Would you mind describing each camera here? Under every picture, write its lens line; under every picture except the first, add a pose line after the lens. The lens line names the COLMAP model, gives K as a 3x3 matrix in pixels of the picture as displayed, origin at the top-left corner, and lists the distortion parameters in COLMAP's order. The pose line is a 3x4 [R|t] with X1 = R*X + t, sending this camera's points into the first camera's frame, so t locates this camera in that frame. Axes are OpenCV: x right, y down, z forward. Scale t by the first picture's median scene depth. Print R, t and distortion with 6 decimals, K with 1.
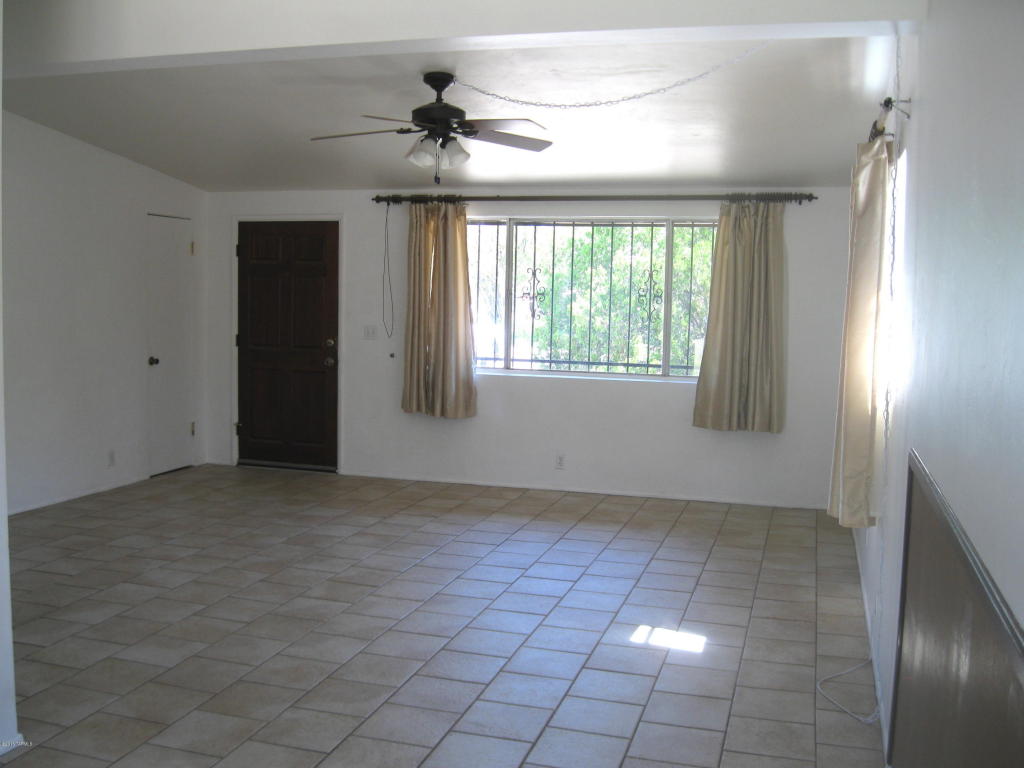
lens RADIAL K [[1052.4, 0, 511.0], [0, 1052.4, 385.6], [0, 0, 1]] dist [-0.084643, 0.000000]
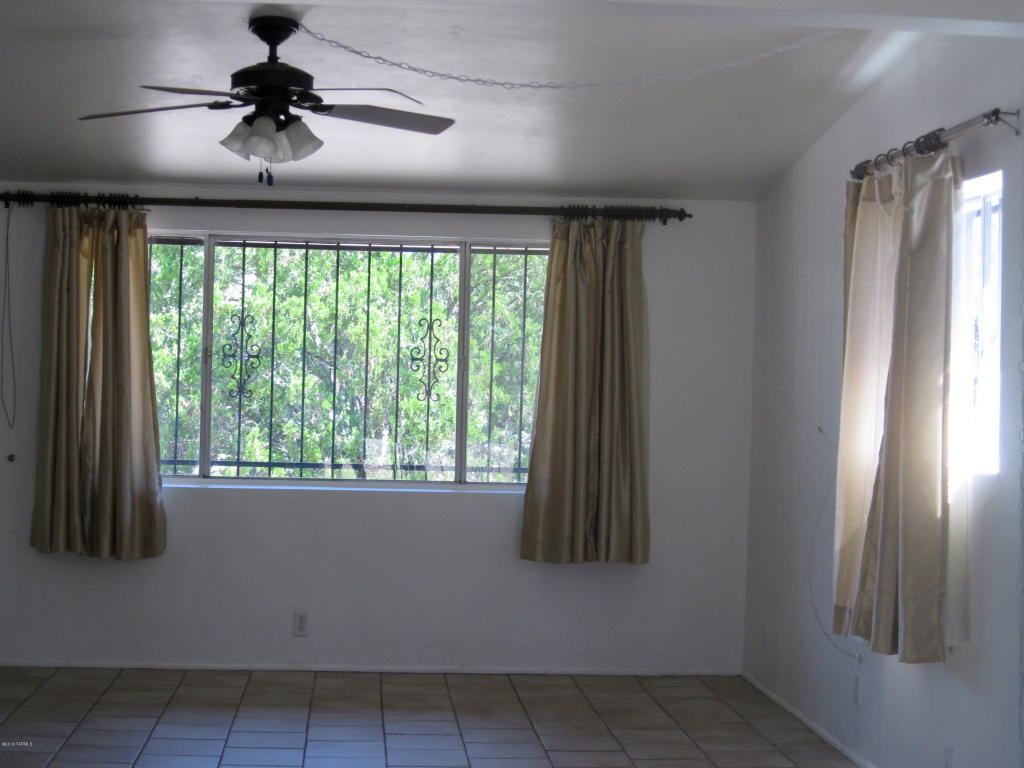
lens RADIAL K [[1883.1, 0, 512.0], [0, 1883.1, 383.2], [0, 0, 1]] dist [-0.145236, 0.000000]
pose [[0.933133, -0.001737, 0.359527, -0.253147], [0.028746, 0.997147, -0.069793, 0.011875], [-0.358380, 0.075461, 0.930521, -0.094867]]
